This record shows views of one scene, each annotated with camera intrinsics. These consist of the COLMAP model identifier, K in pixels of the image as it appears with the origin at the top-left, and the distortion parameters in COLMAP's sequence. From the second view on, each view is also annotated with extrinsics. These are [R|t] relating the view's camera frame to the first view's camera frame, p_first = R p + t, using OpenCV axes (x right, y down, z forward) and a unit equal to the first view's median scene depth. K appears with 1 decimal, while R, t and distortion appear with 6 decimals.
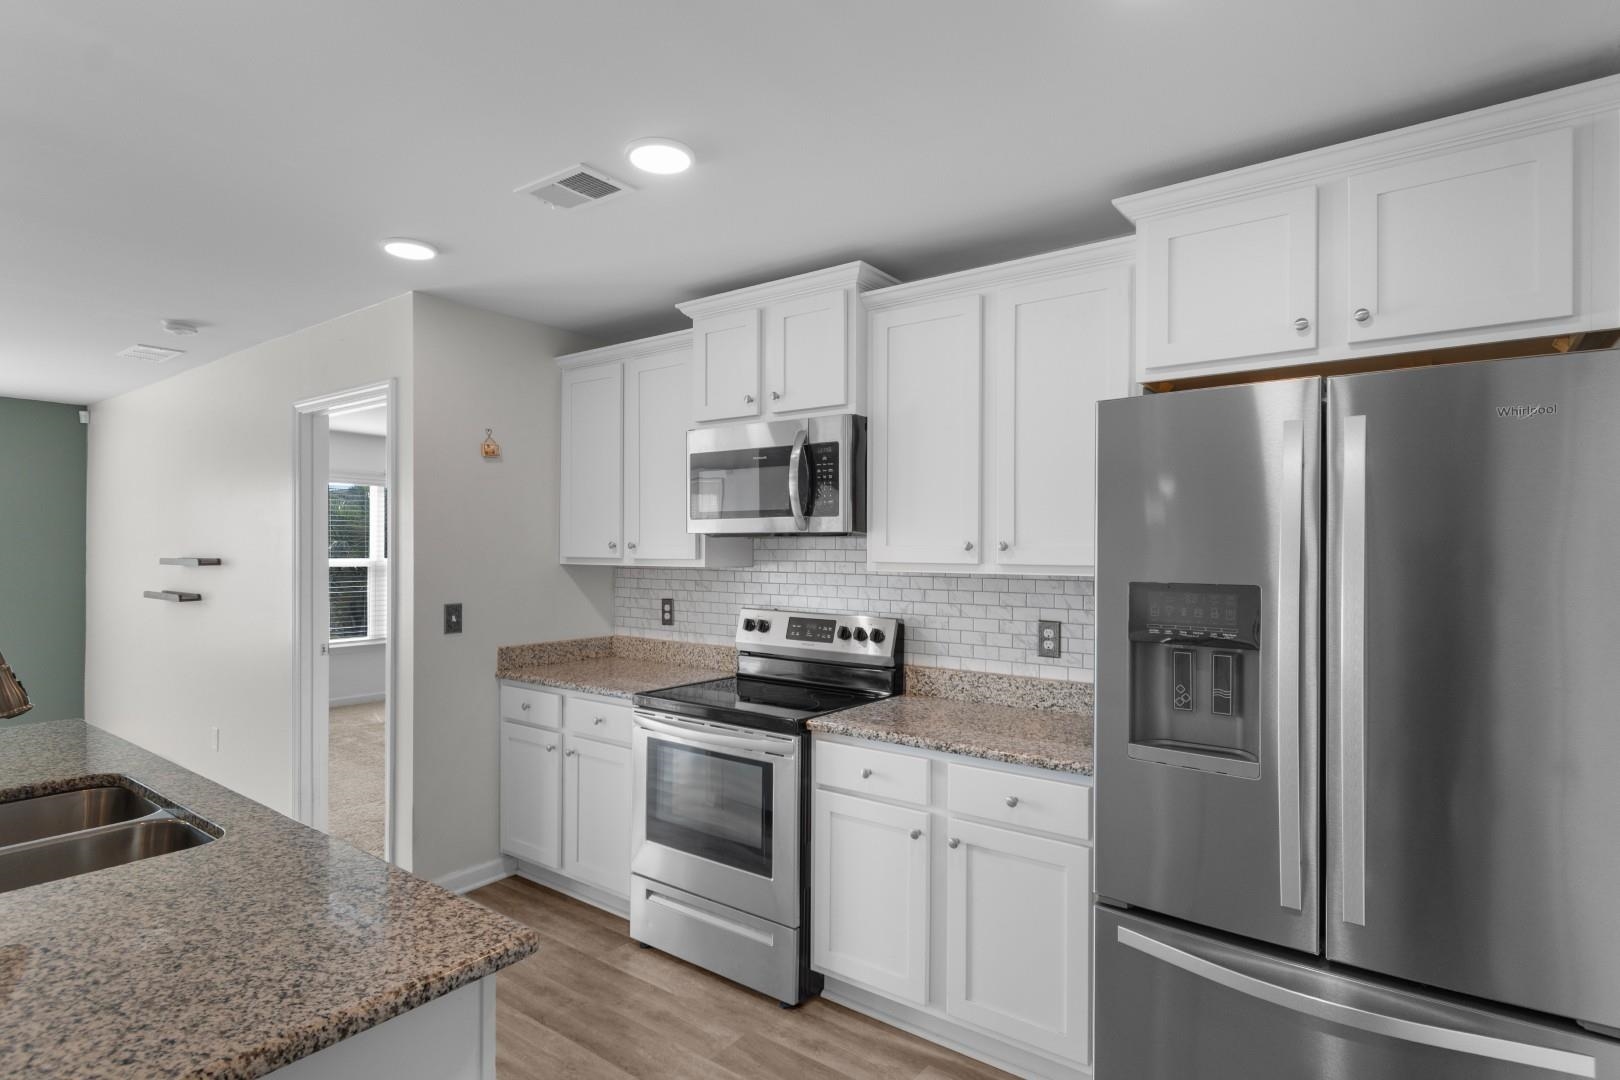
lens RADIAL K [[829.6, 0, 807.8], [0, 829.6, 547.9], [0, 0, 1]] dist [0.009467, -0.001296]
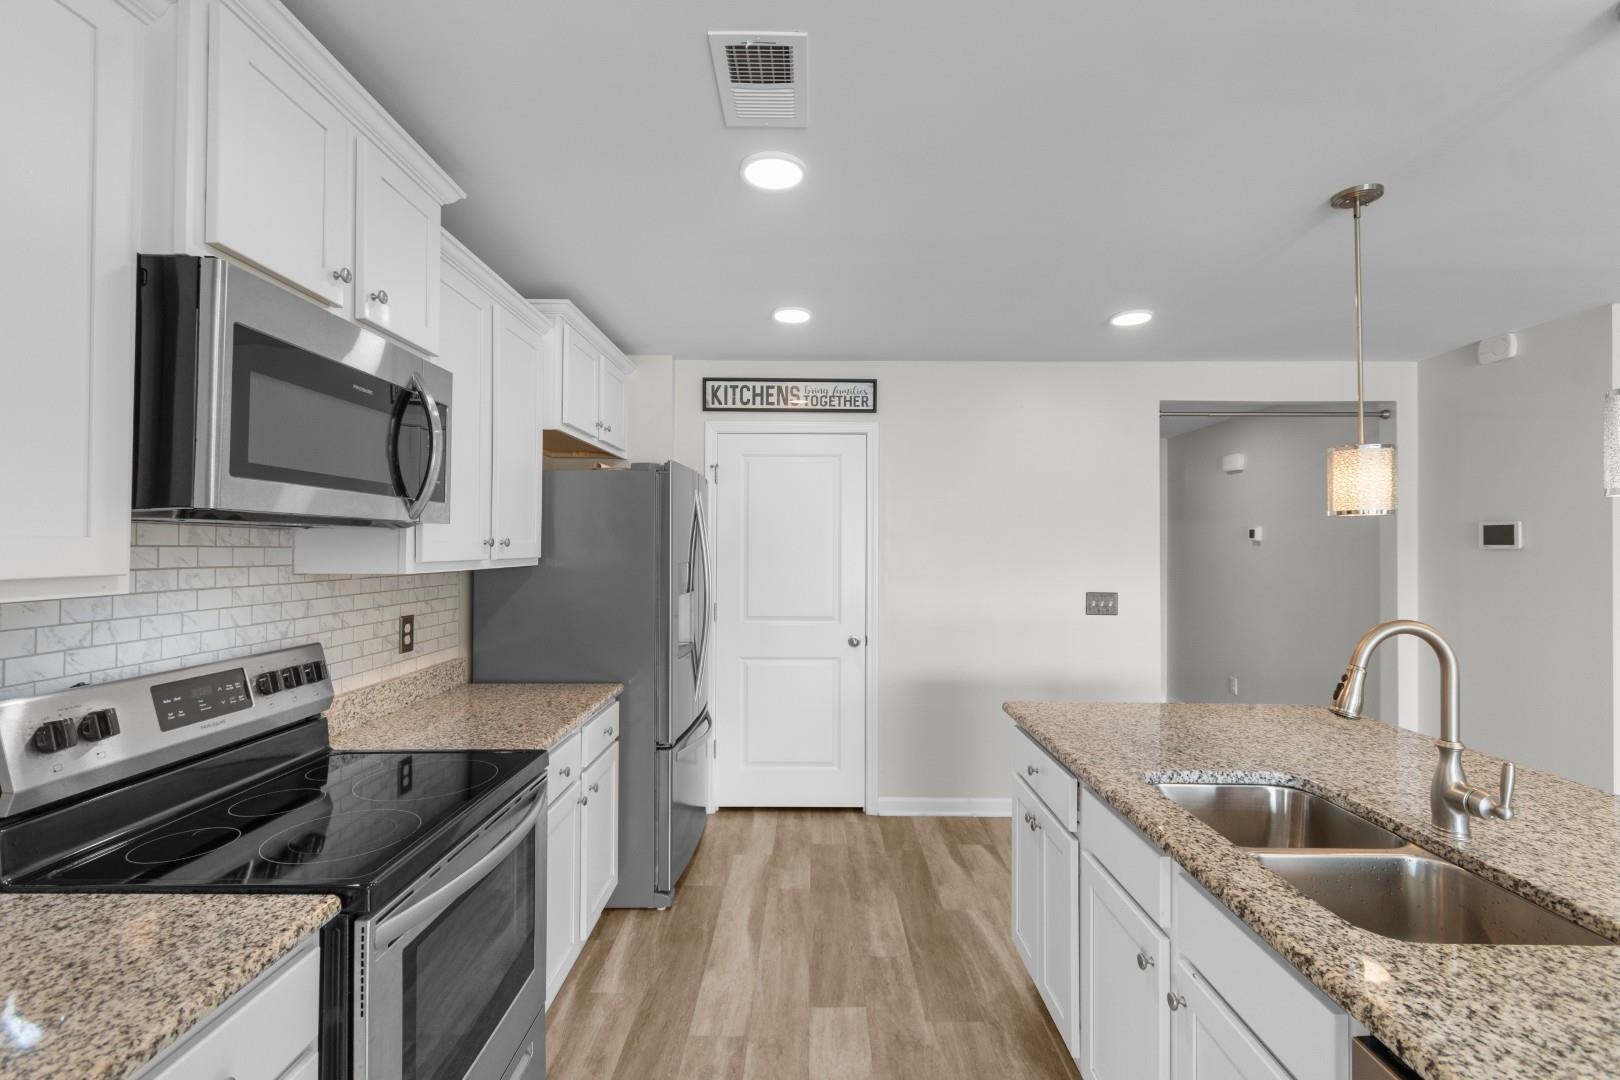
lens RADIAL K [[714.7, 0, 810.6], [0, 714.7, 536.3], [0, 0, 1]] dist [0.003452, -0.001973]
pose [[-0.593034, 0.005668, 0.805158, -0.612813], [-0.004954, 0.999931, -0.010689, -0.001671], [-0.805162, -0.010328, -0.592965, 0.985111]]
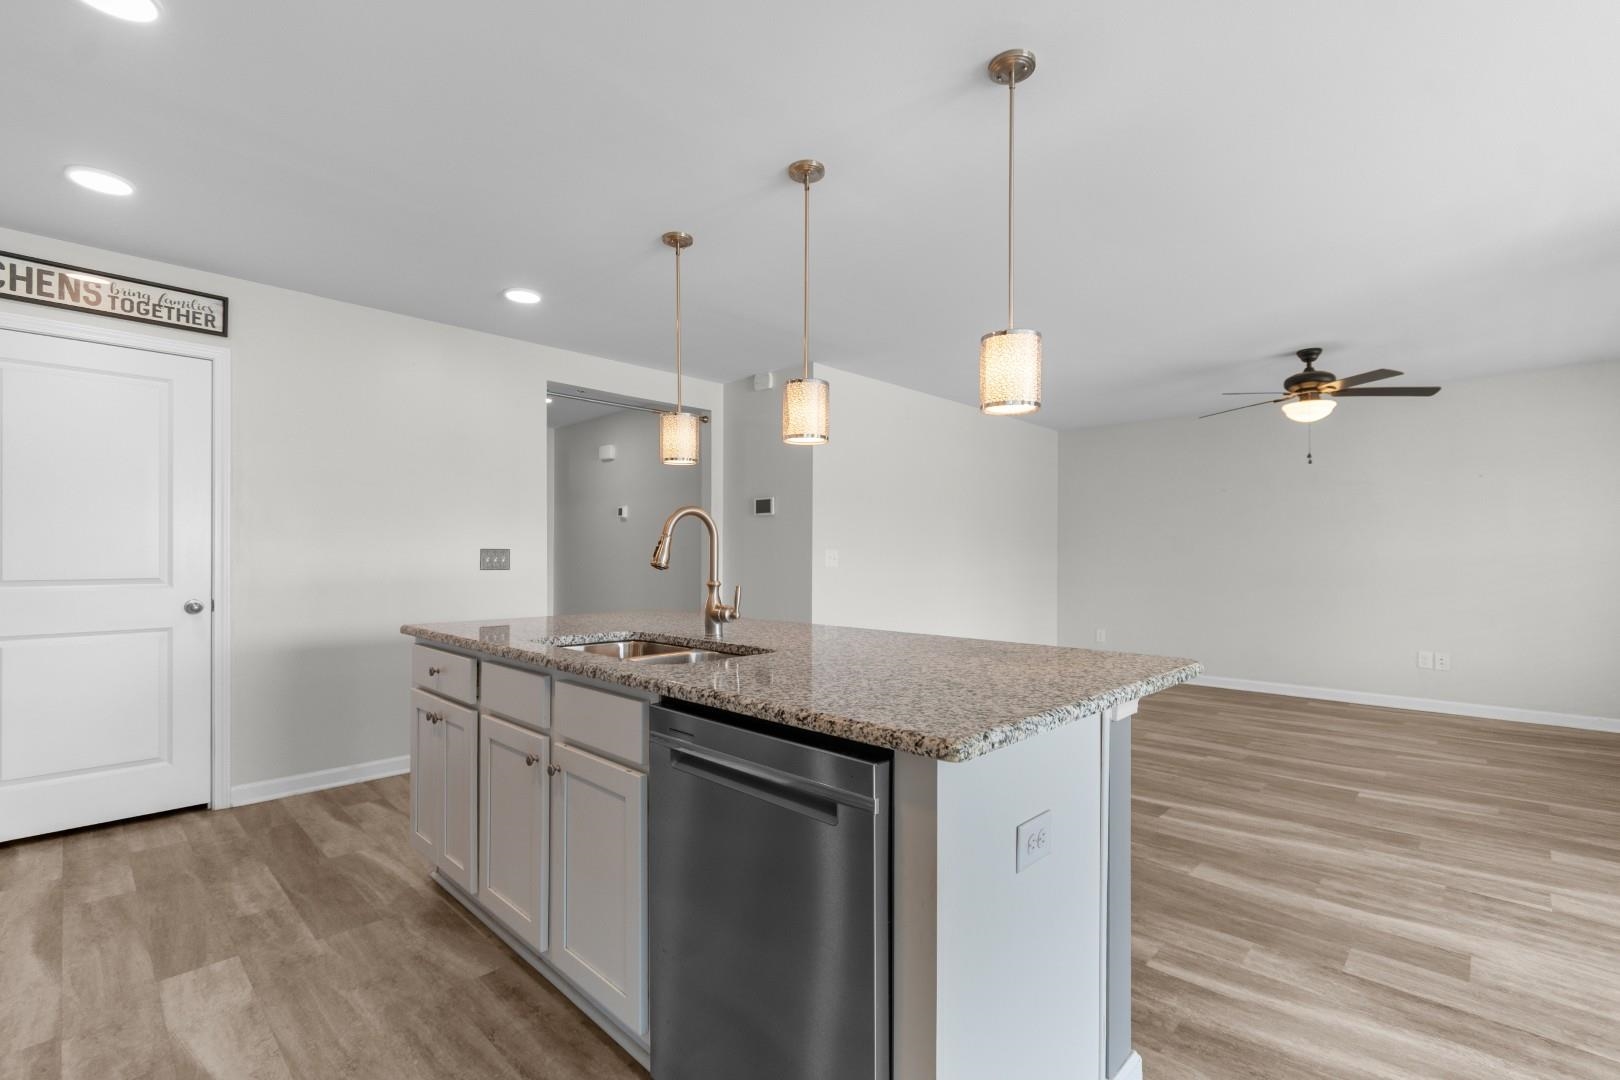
lens RADIAL K [[714.7, 0, 815.5], [0, 714.7, 554.5], [0, 0, 1]] dist [0.003452, -0.001973]
pose [[-0.992232, -0.004215, 0.124333, -0.677706], [-0.003950, 0.999989, 0.002383, 0.083069], [-0.124342, 0.001873, -0.992238, 1.100269]]
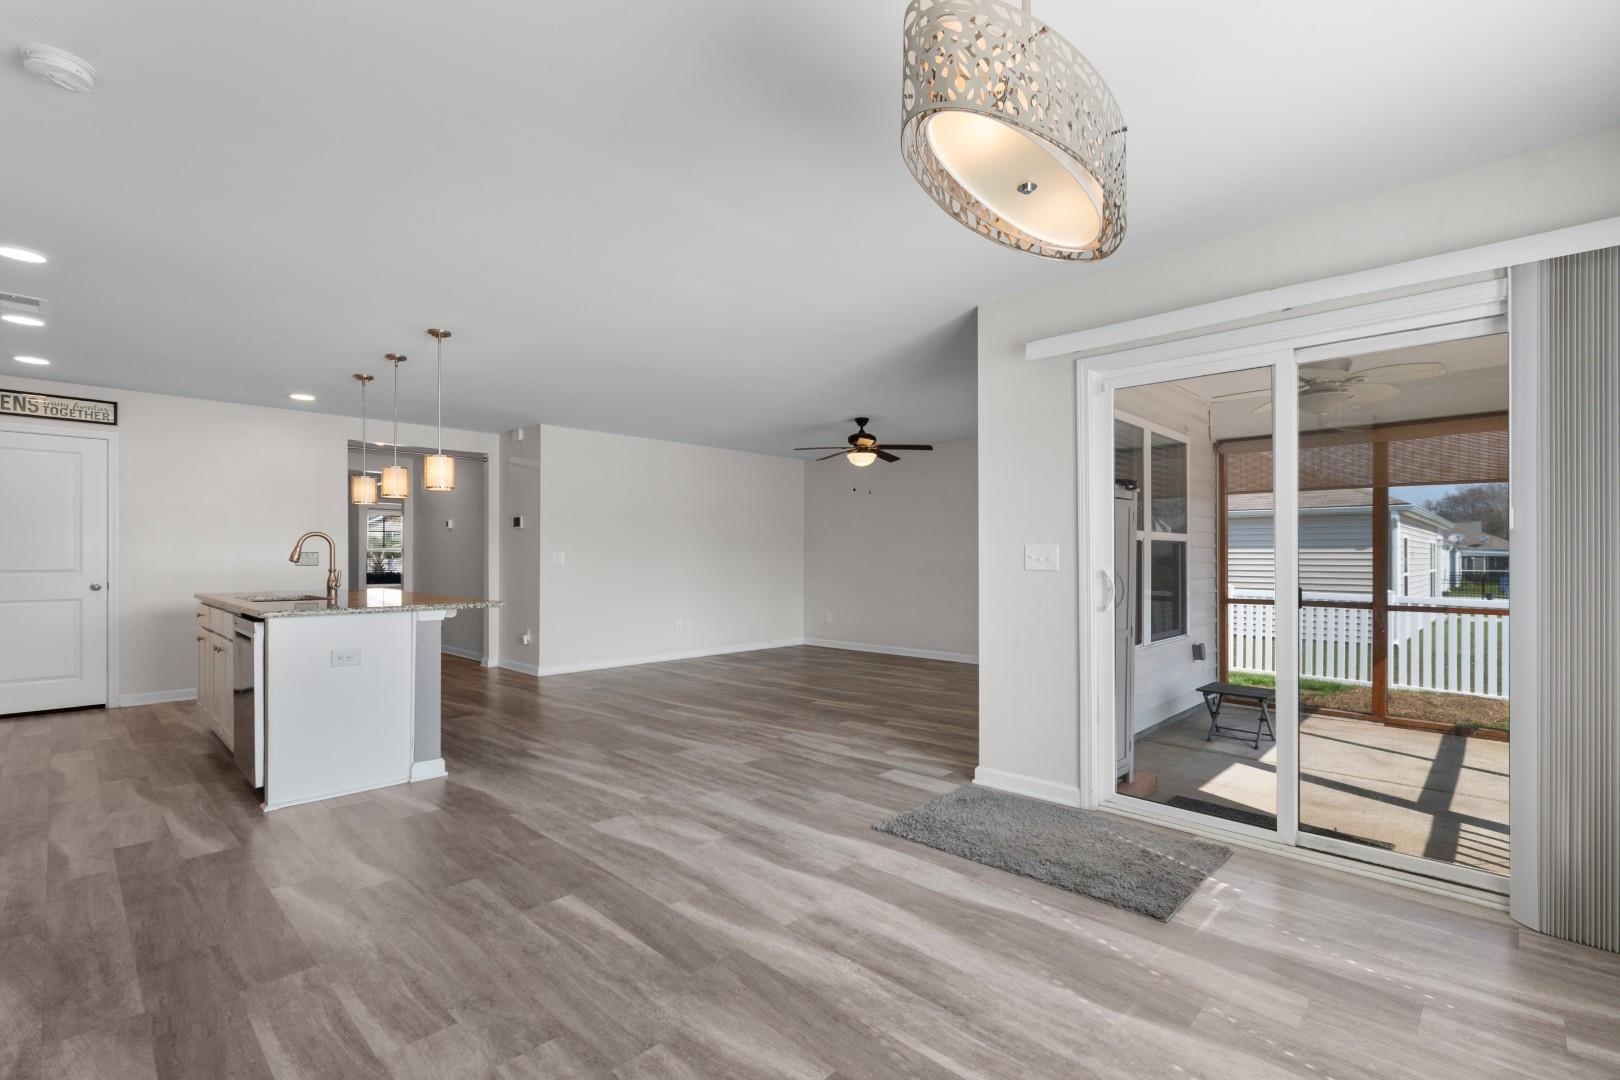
lens RADIAL K [[714.7, 0, 812.5], [0, 714.7, 555.7], [0, 0, 1]] dist [0.003452, -0.001973]
pose [[-0.992224, -0.003435, 0.124416, -1.585614], [-0.003385, 0.999994, 0.000613, 0.083084], [-0.124418, 0.000187, -0.992230, 1.684860]]
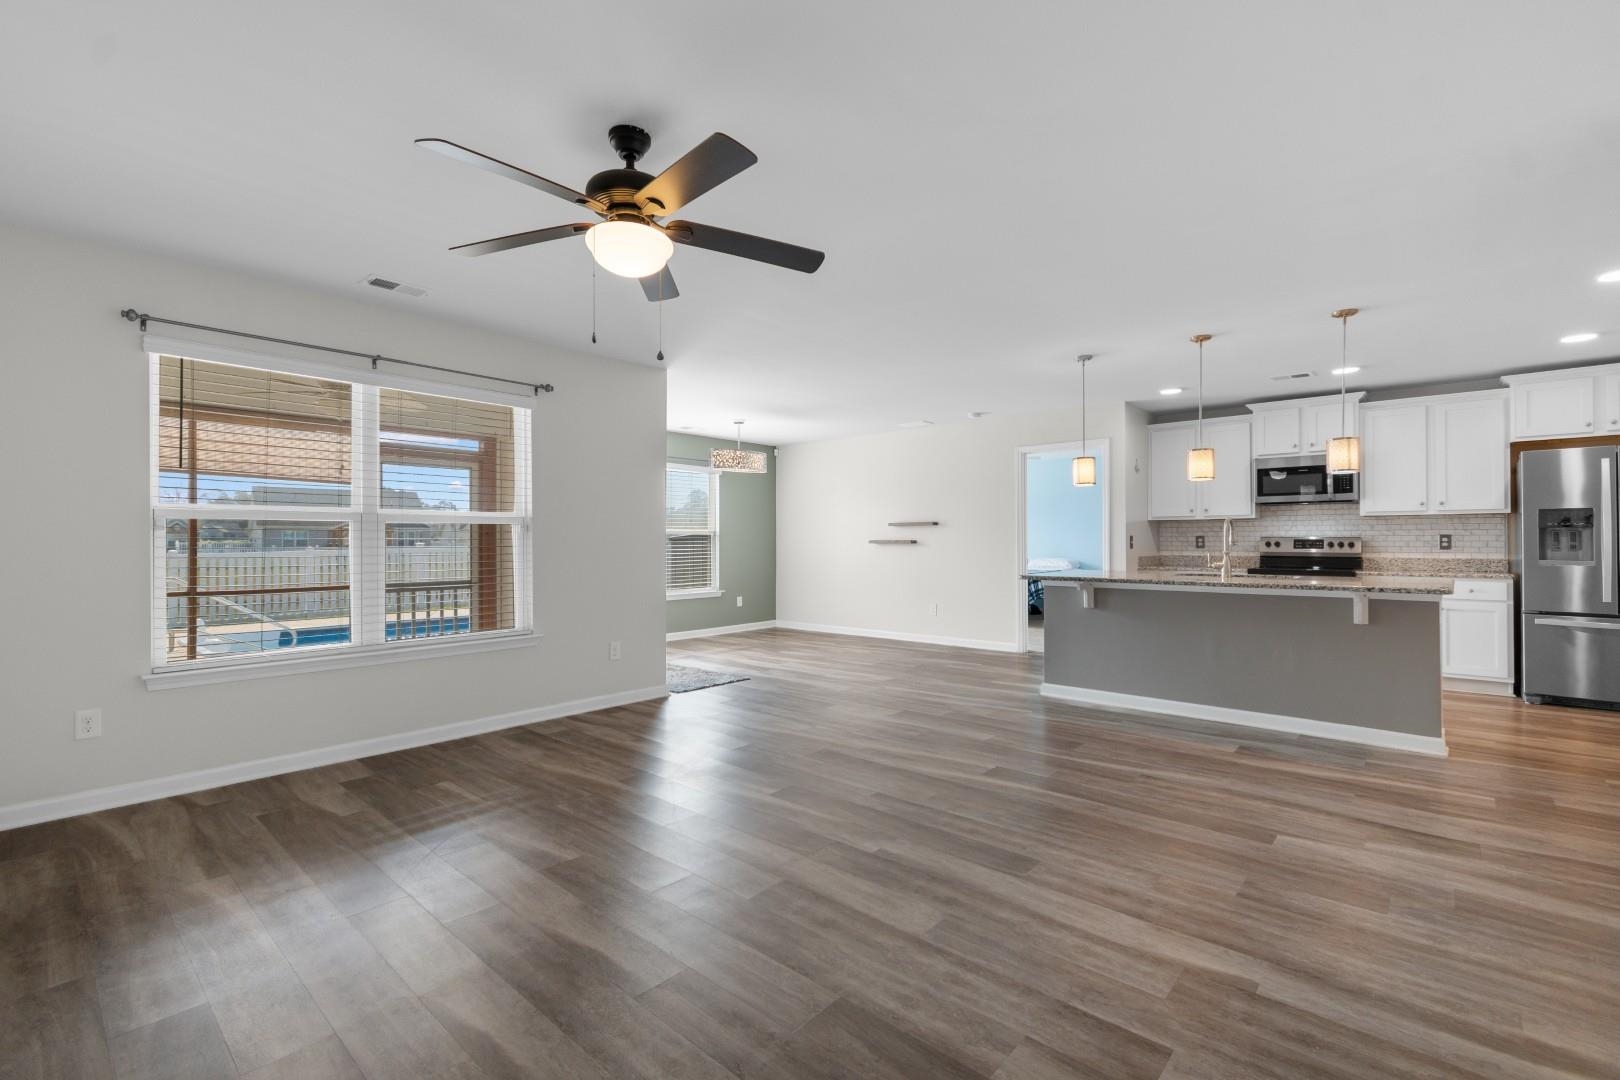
lens RADIAL K [[714.7, 0, 808.8], [0, 714.7, 535.1], [0, 0, 1]] dist [0.003452, -0.001973]
pose [[0.995656, -0.007536, -0.092807, -1.221282], [0.006808, 0.999944, -0.008155, 0.082165], [0.092863, 0.007488, 0.995651, -1.131367]]
